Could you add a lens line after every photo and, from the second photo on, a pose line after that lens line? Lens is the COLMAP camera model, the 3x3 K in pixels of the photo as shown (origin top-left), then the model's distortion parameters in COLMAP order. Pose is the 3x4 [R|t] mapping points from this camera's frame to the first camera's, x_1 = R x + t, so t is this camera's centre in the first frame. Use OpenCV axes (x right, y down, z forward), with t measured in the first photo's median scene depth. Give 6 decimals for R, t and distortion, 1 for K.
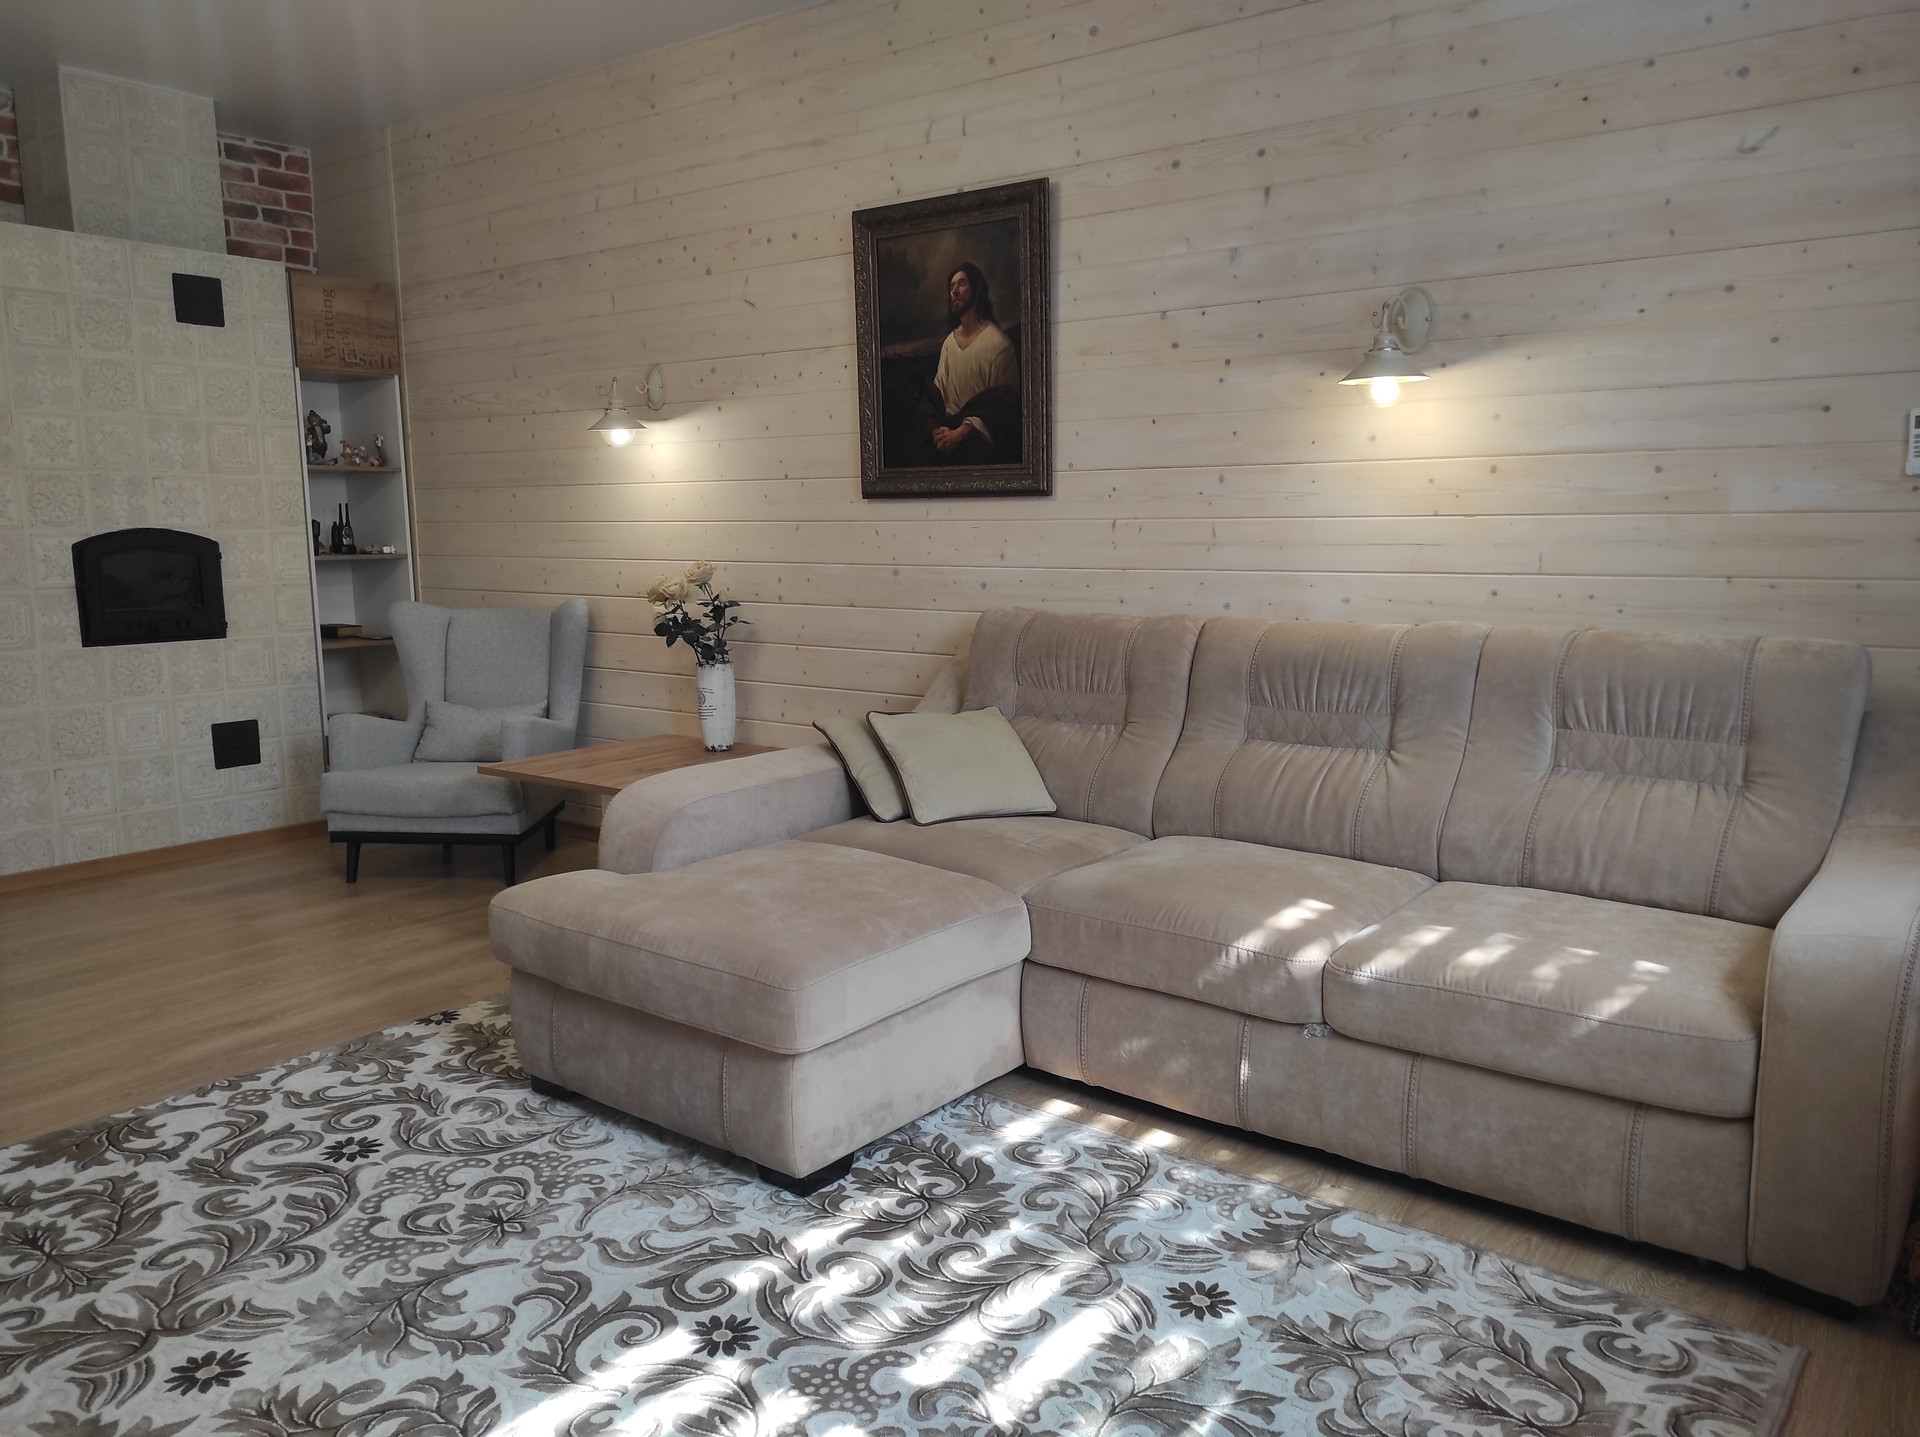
lens RADIAL K [[1421.5, 0, 964.3], [0, 1421.5, 720.4], [0, 0, 1]] dist [0.054855, -0.047096]
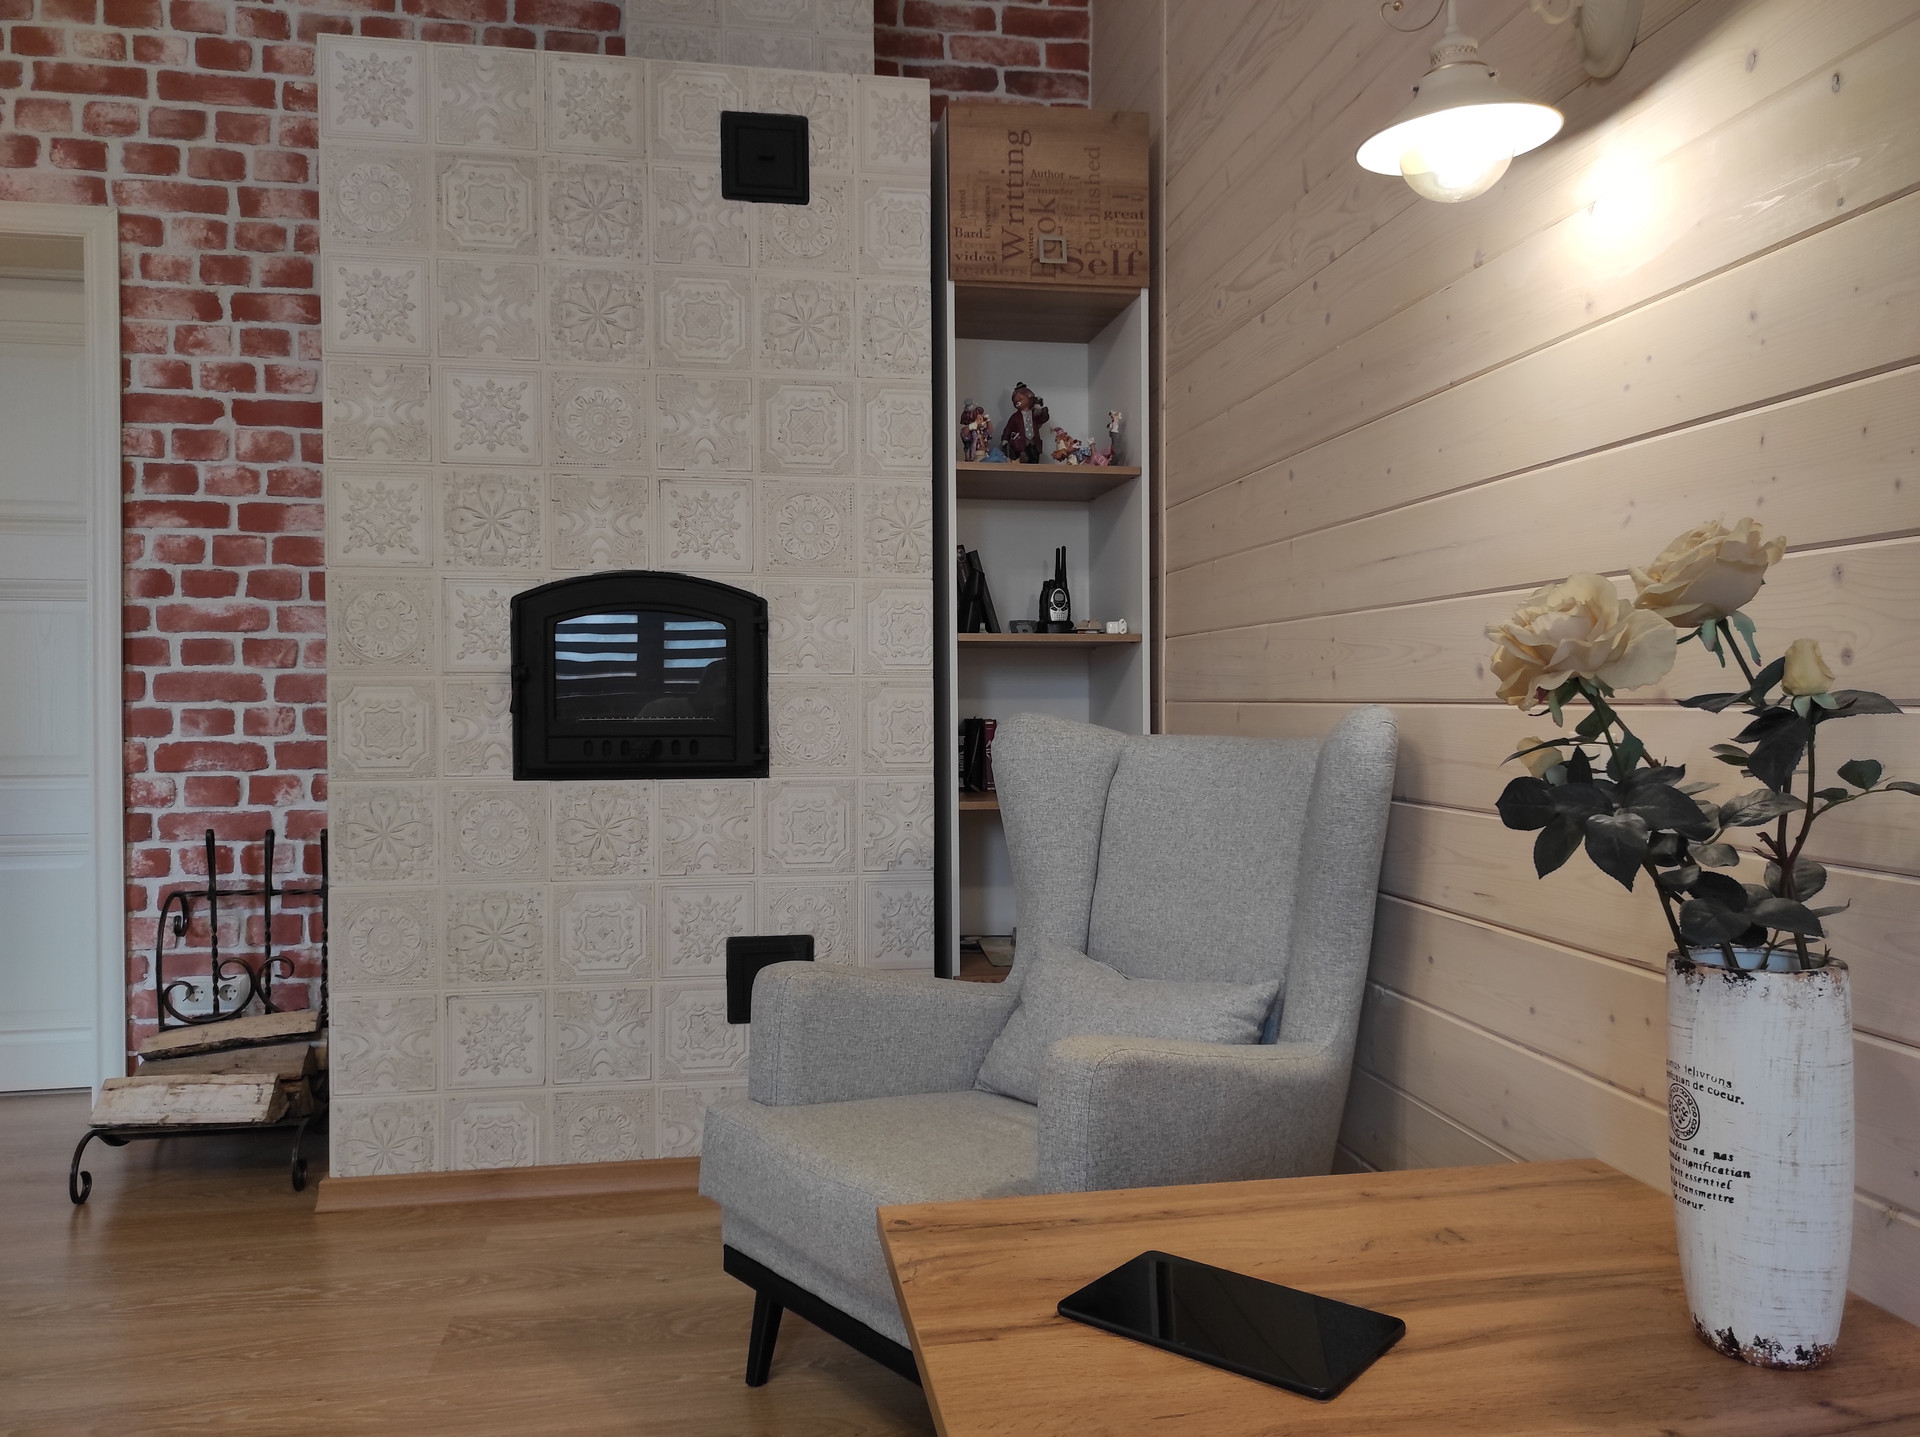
lens RADIAL K [[1421.5, 0, 972.0], [0, 1421.5, 723.3], [0, 0, 1]] dist [0.054855, -0.047096]
pose [[0.735550, 0.017850, -0.677236, -0.105887], [-0.097756, 0.991988, -0.080027, -0.045101], [0.670381, 0.125068, 0.731401, 0.701119]]
